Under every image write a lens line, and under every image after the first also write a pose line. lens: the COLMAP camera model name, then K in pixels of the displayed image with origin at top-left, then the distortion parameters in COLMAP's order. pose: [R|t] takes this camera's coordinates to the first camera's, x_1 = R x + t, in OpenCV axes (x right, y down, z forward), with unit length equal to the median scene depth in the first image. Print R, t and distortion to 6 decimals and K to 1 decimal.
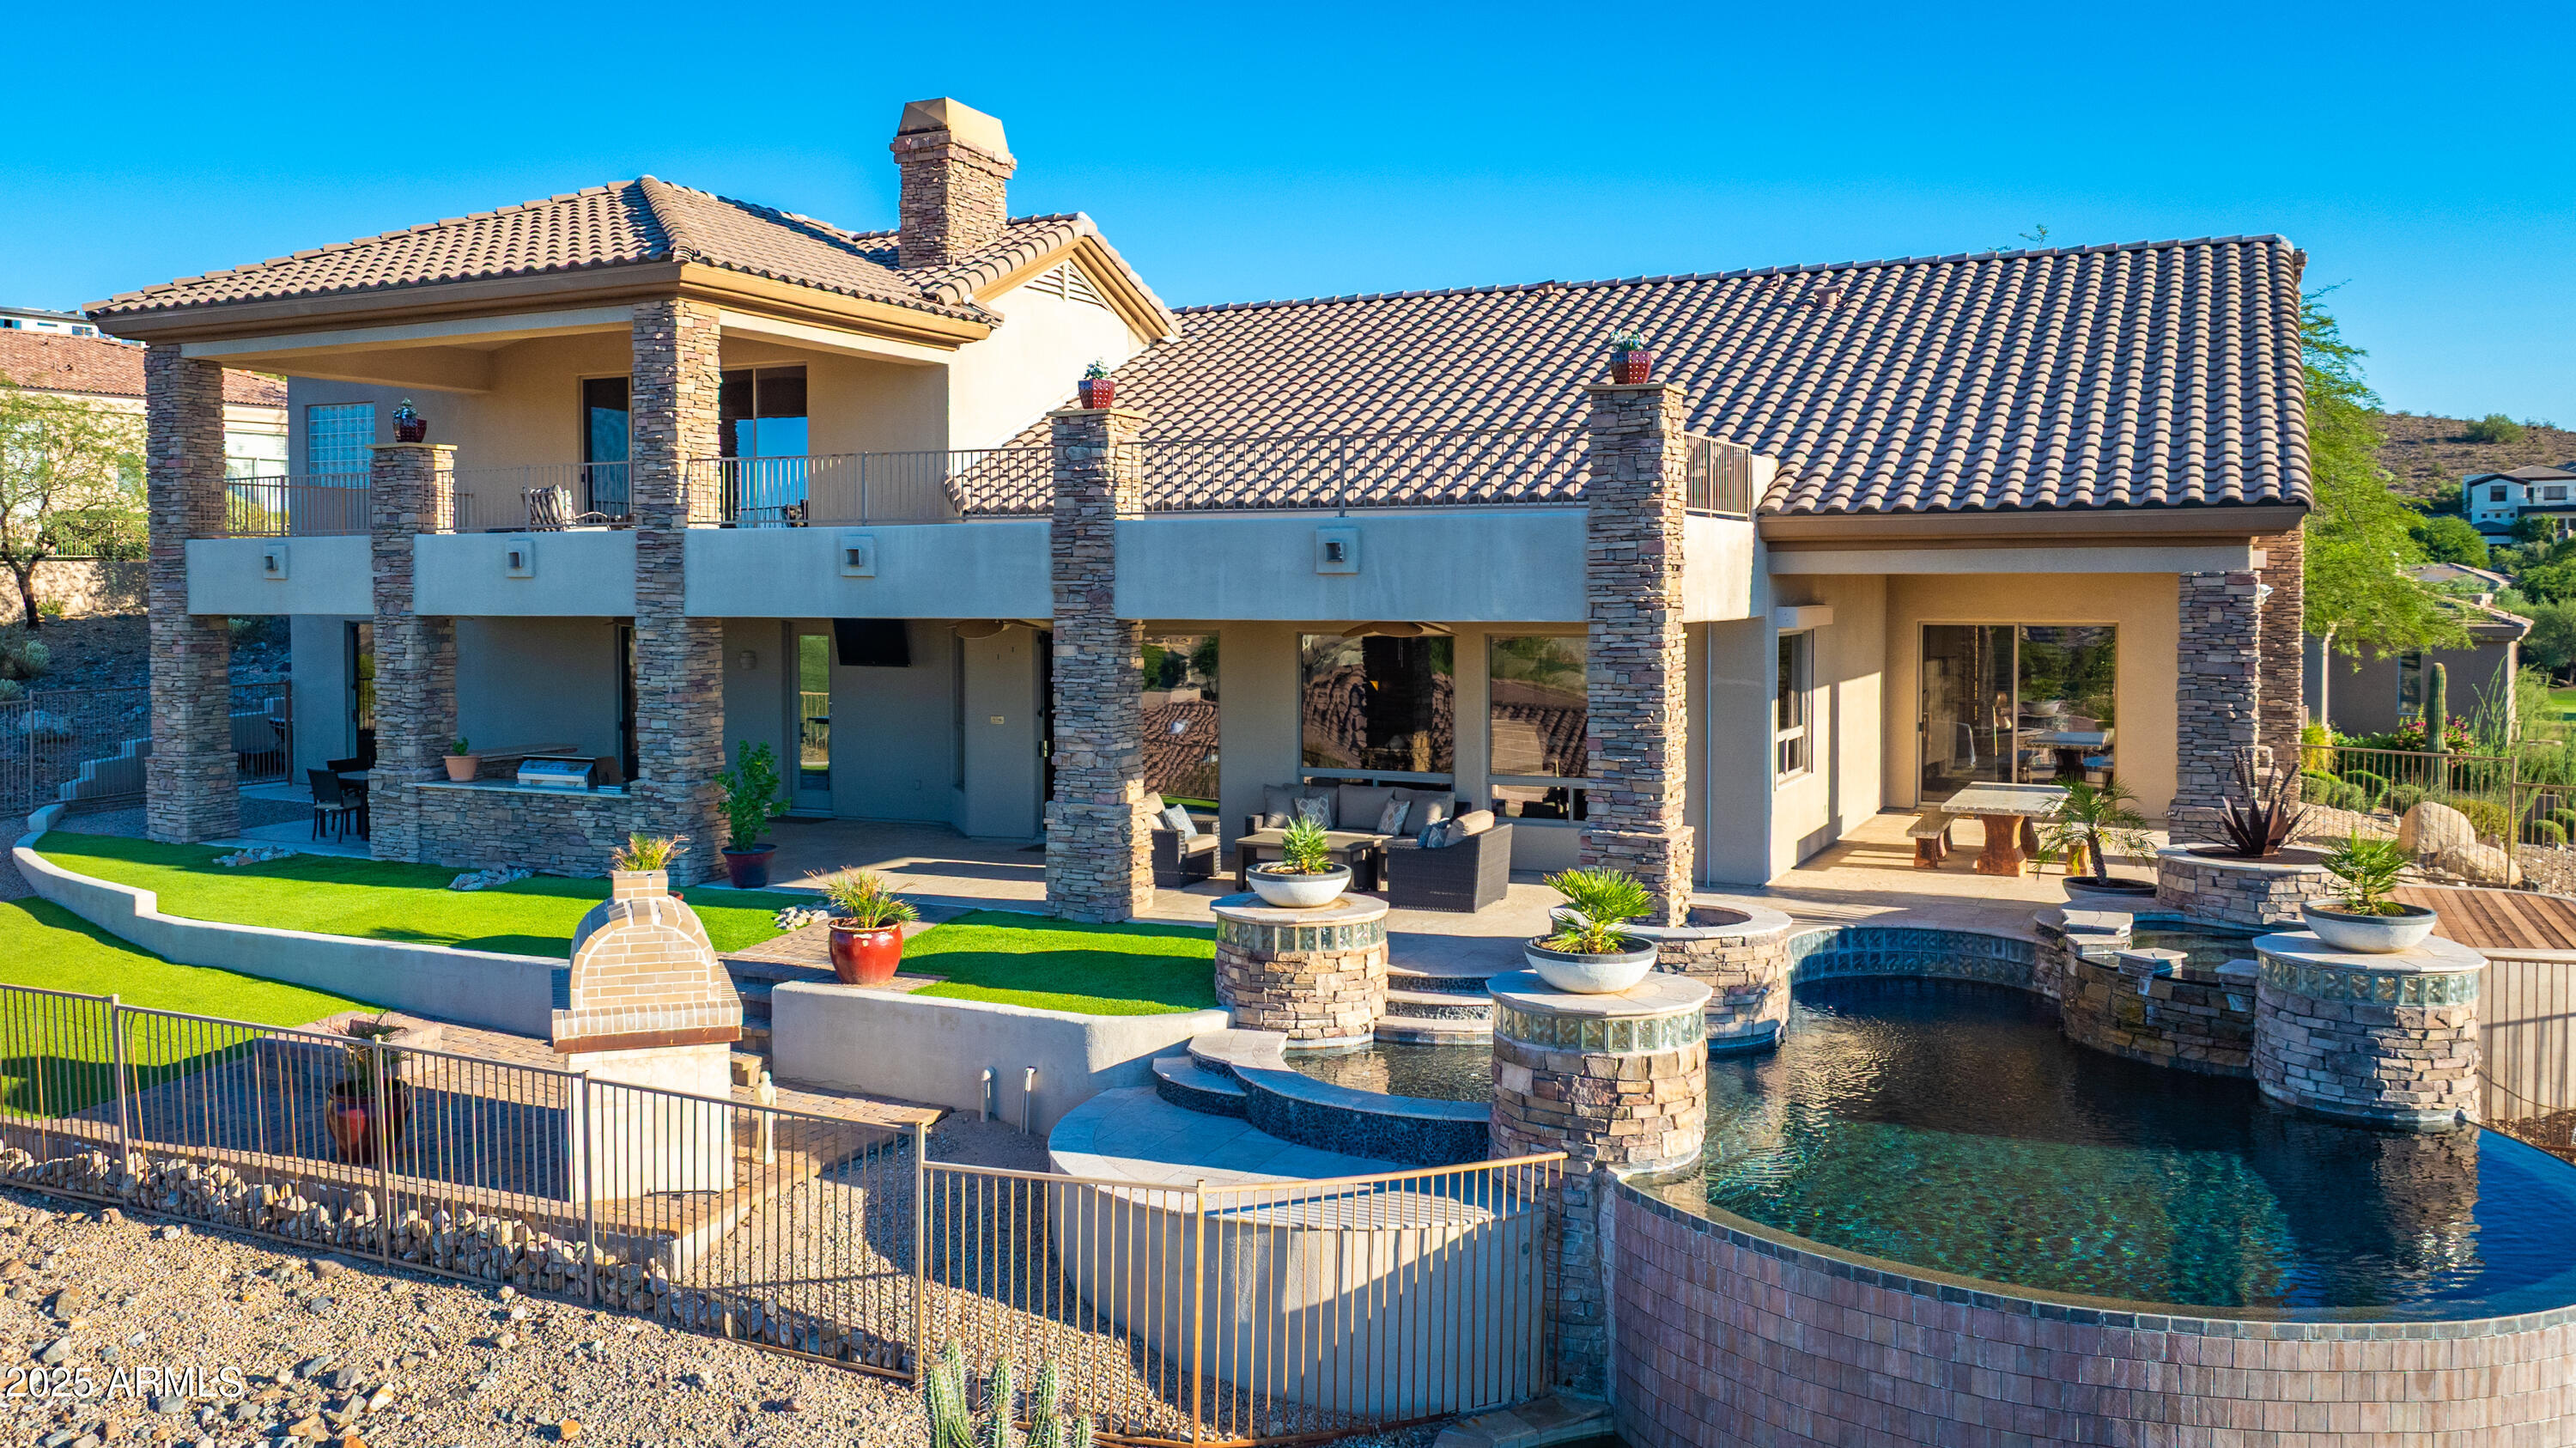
lens RADIAL K [[2020.2, 0, 1228.0], [0, 2020.2, 647.9], [0, 0, 1]] dist [-0.007790, -0.008781]
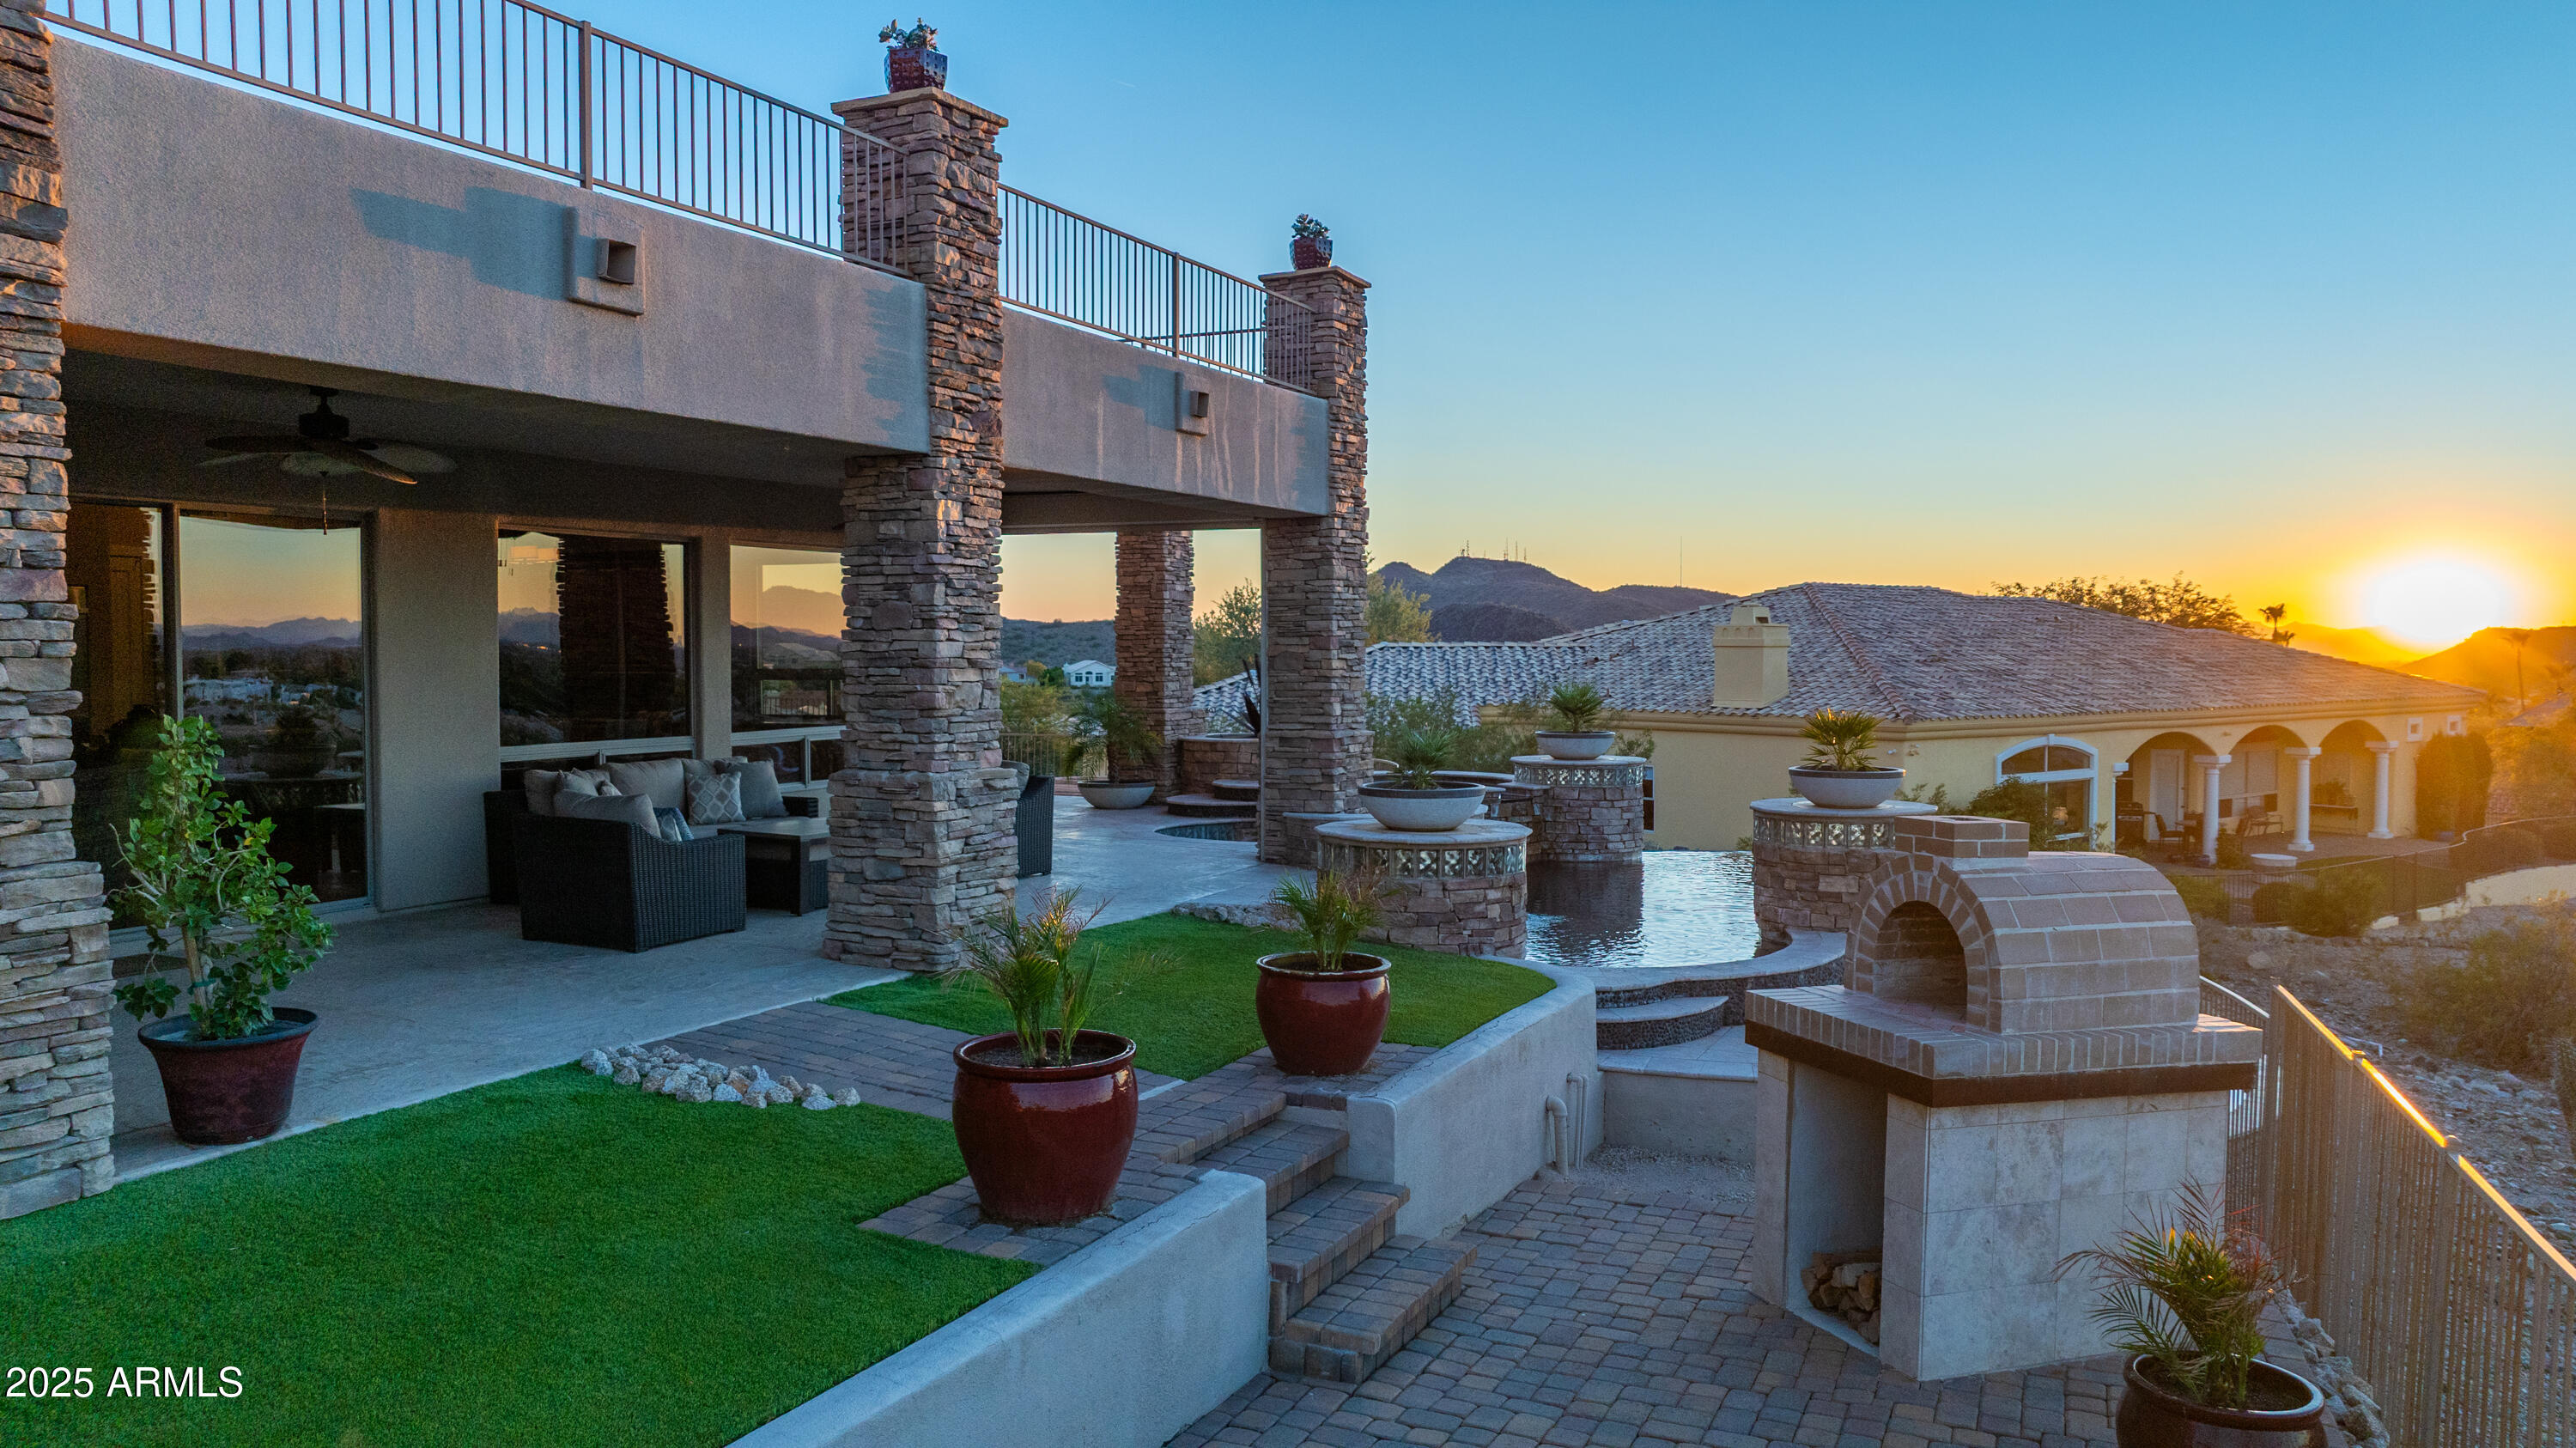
lens RADIAL K [[1819.4, 0, 1288.0], [0, 1819.4, 724.0], [0, 0, 1]] dist [-0.005767, -0.001229]
pose [[-0.002531, -0.039496, 0.999217, -0.564550], [0.033931, 0.998641, 0.039559, 0.042096], [-0.999421, 0.034004, -0.001188, 0.840348]]
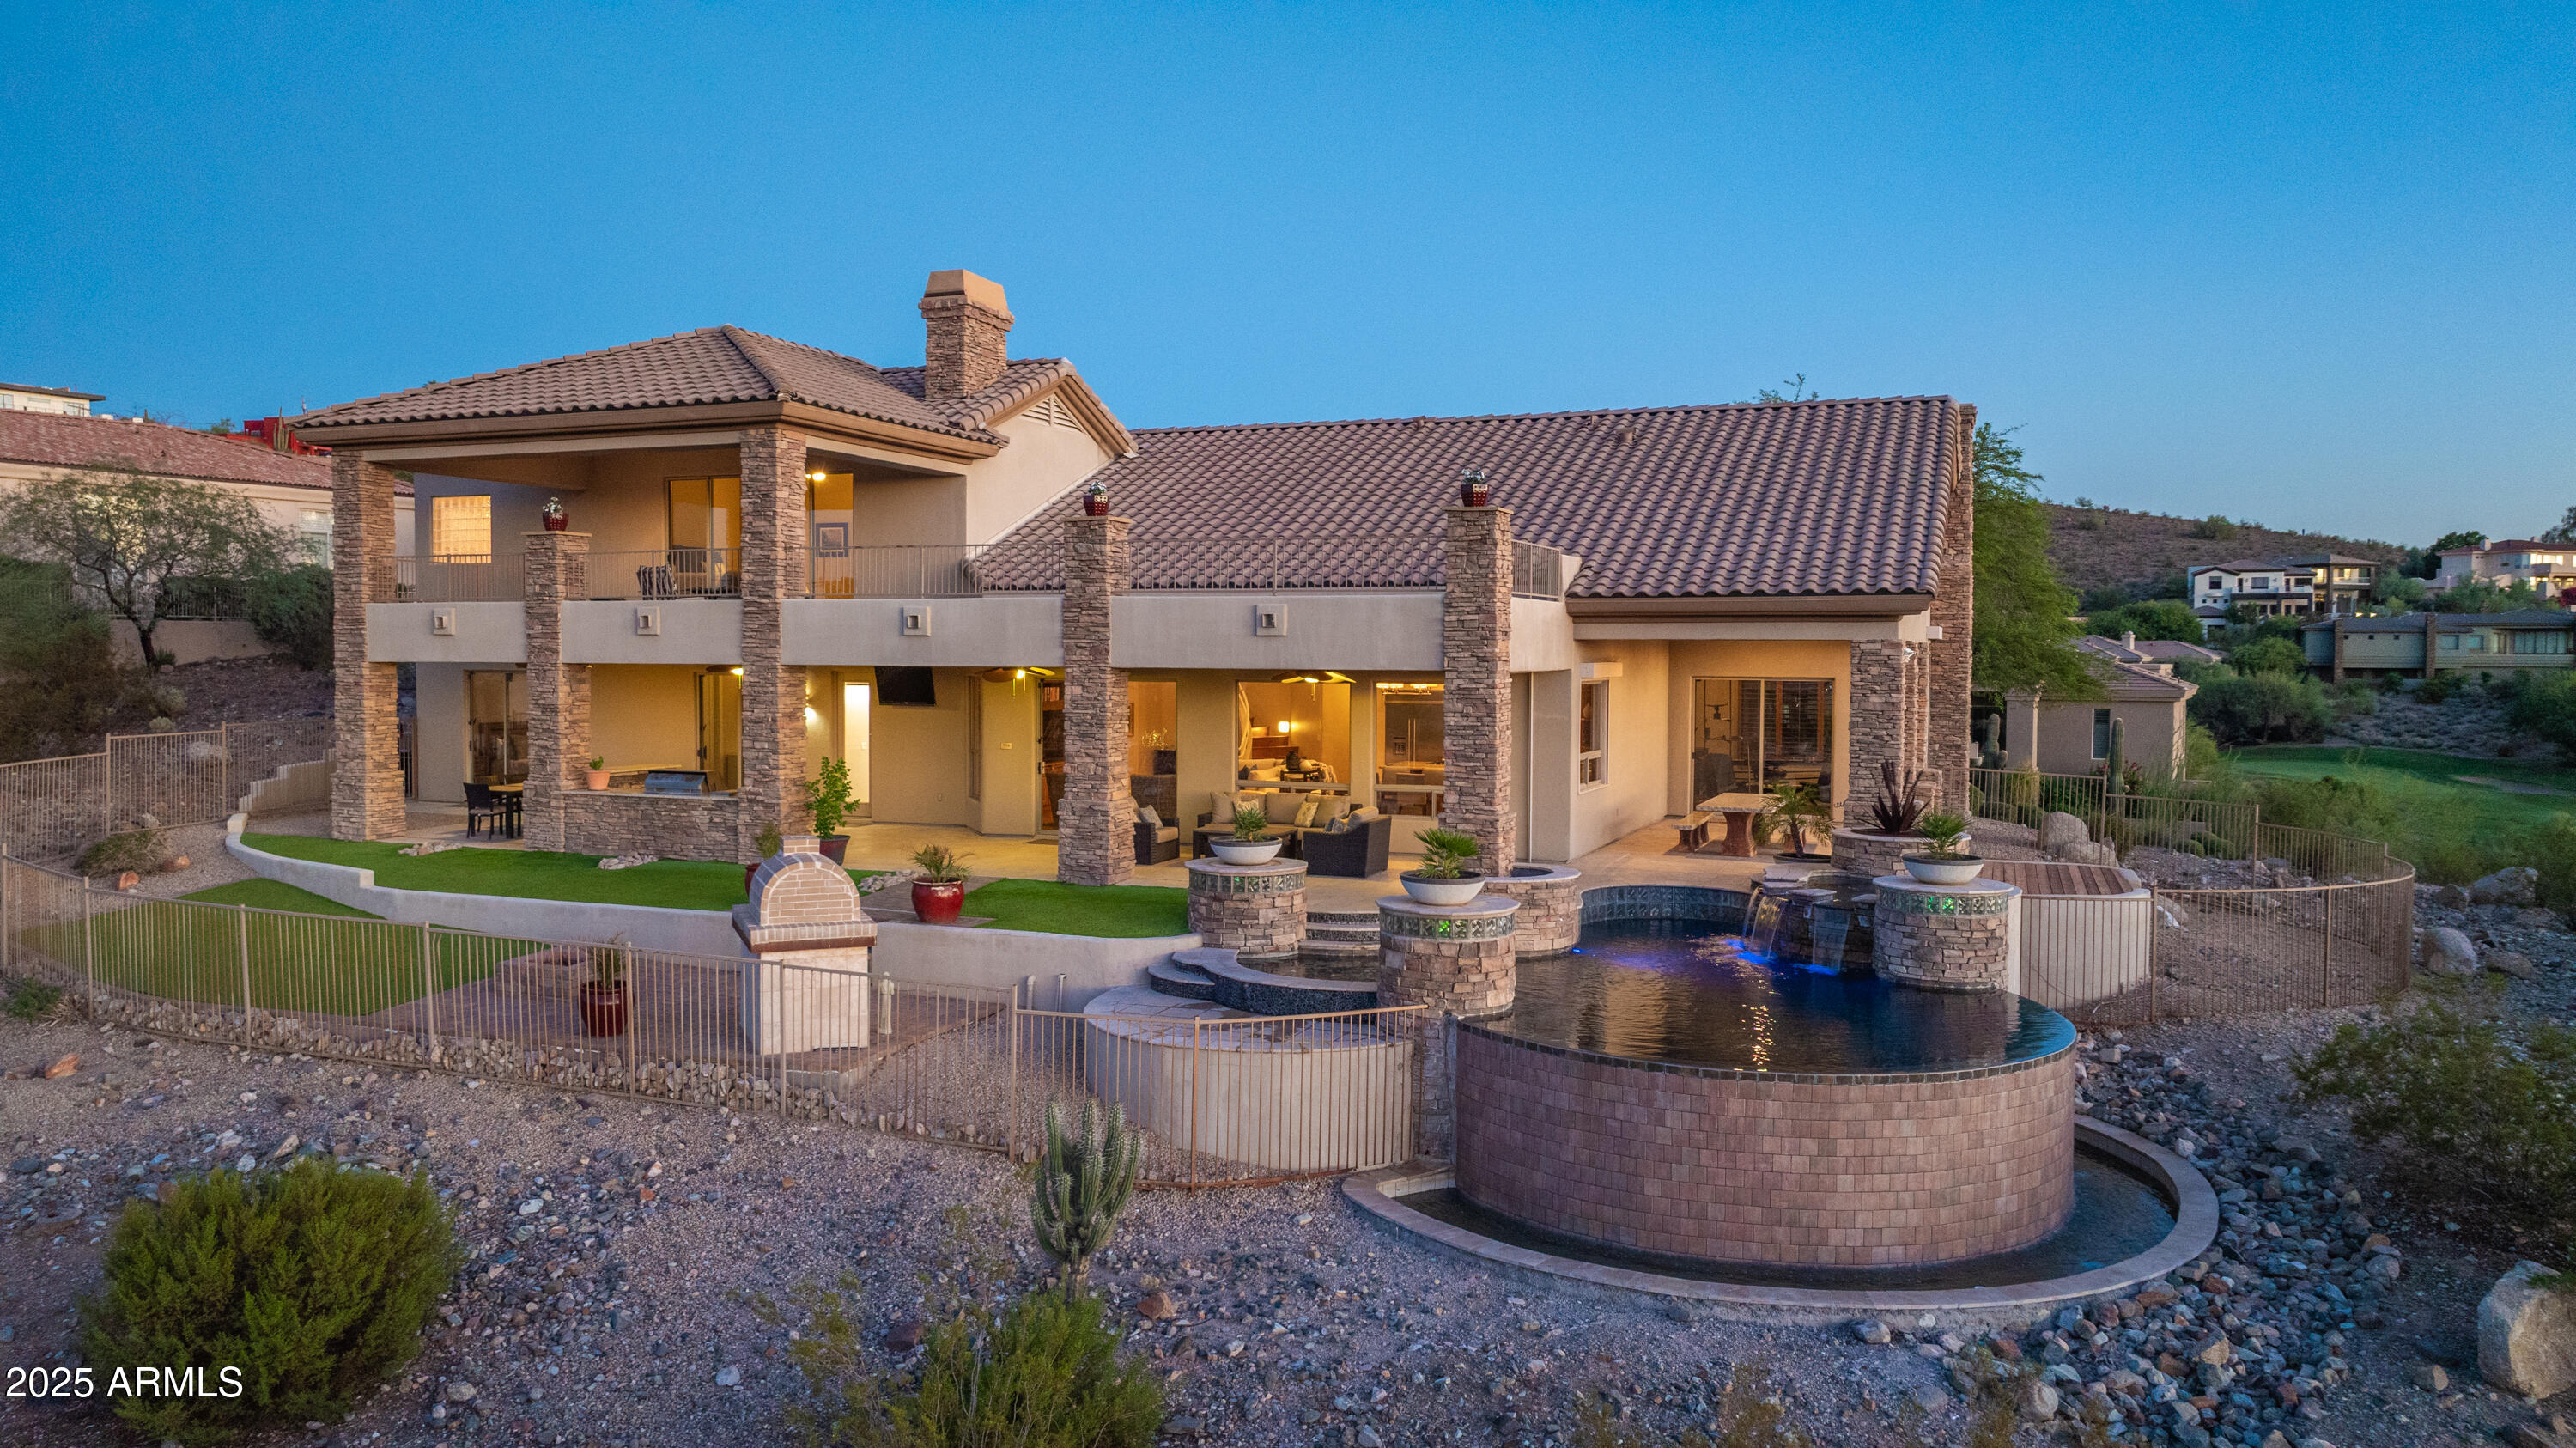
lens RADIAL K [[1819.4, 0, 1288.0], [0, 1819.4, 724.0], [0, 0, 1]] dist [-0.005767, -0.001229]
pose [[0.996494, 0.004344, 0.083557, -0.035391], [-0.004990, 0.999959, 0.007517, 0.013525], [-0.083521, -0.007908, 0.996475, -0.239760]]
